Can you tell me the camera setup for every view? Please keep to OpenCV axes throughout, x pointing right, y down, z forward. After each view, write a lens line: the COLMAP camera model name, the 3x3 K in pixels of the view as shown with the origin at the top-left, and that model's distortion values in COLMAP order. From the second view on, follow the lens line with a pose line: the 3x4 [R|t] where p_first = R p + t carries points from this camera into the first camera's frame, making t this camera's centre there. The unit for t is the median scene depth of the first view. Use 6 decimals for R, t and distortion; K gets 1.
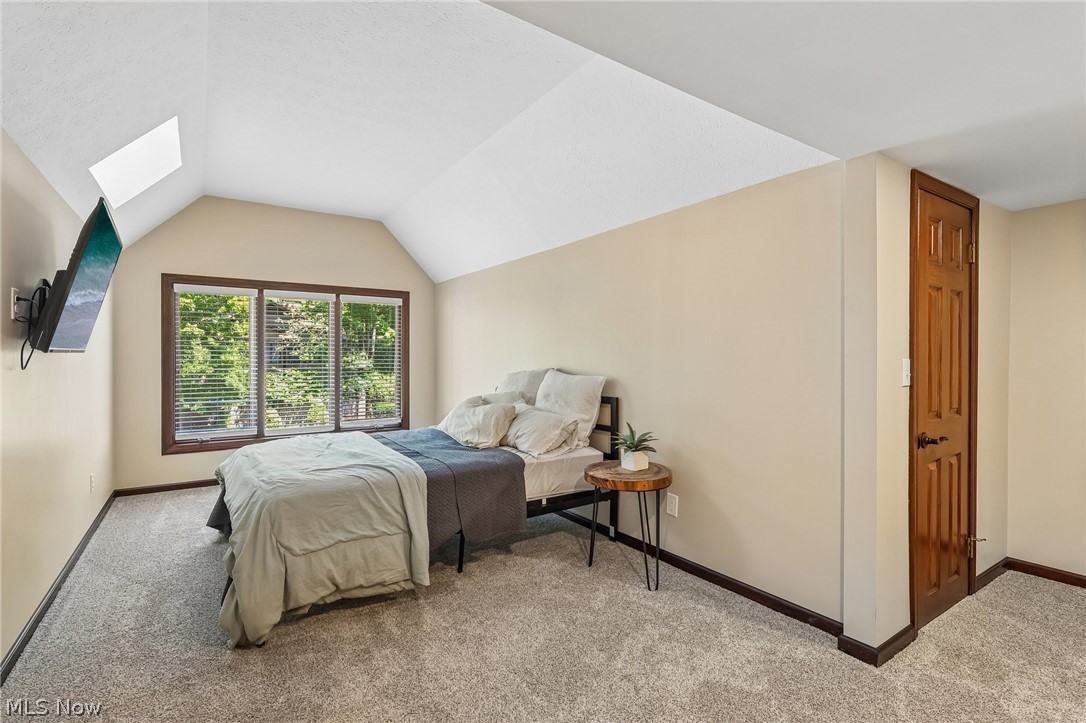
lens RADIAL K [[505.6, 0, 538.8], [0, 505.6, 360.2], [0, 0, 1]] dist [-0.000288, -0.001140]
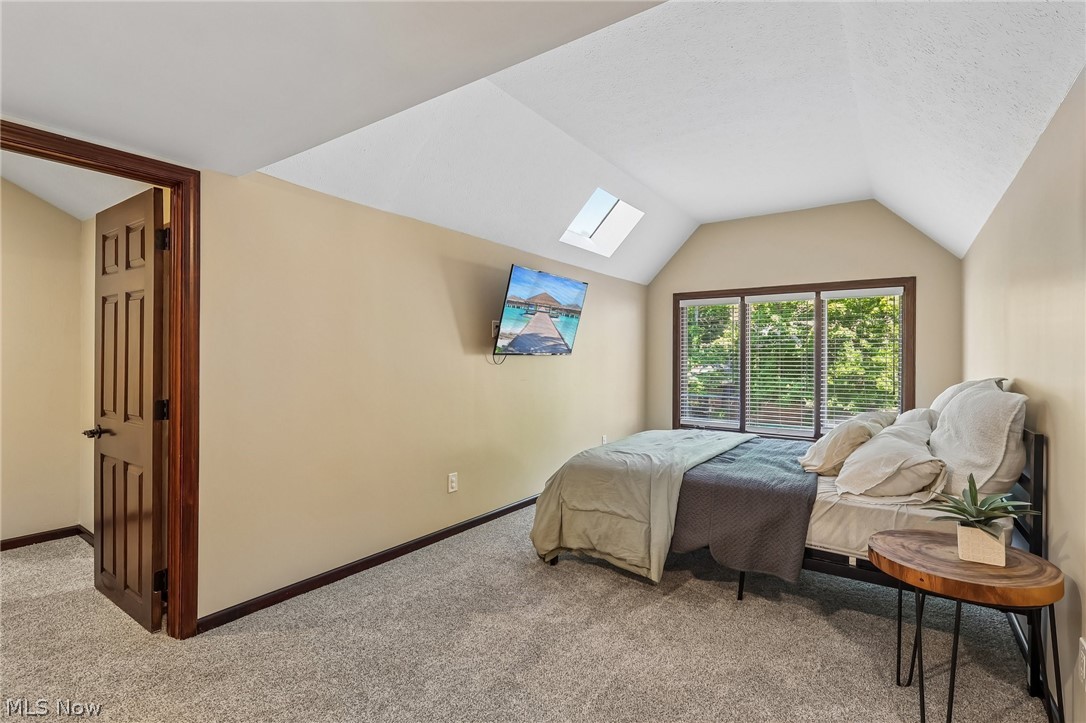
lens RADIAL K [[505.6, 0, 539.6], [0, 505.6, 360.9], [0, 0, 1]] dist [-0.000288, -0.001140]
pose [[0.352194, 0.007340, -0.935898, 0.317518], [-0.009608, 0.999945, 0.004227, -0.001666], [0.935878, 0.007503, 0.352245, 0.201720]]
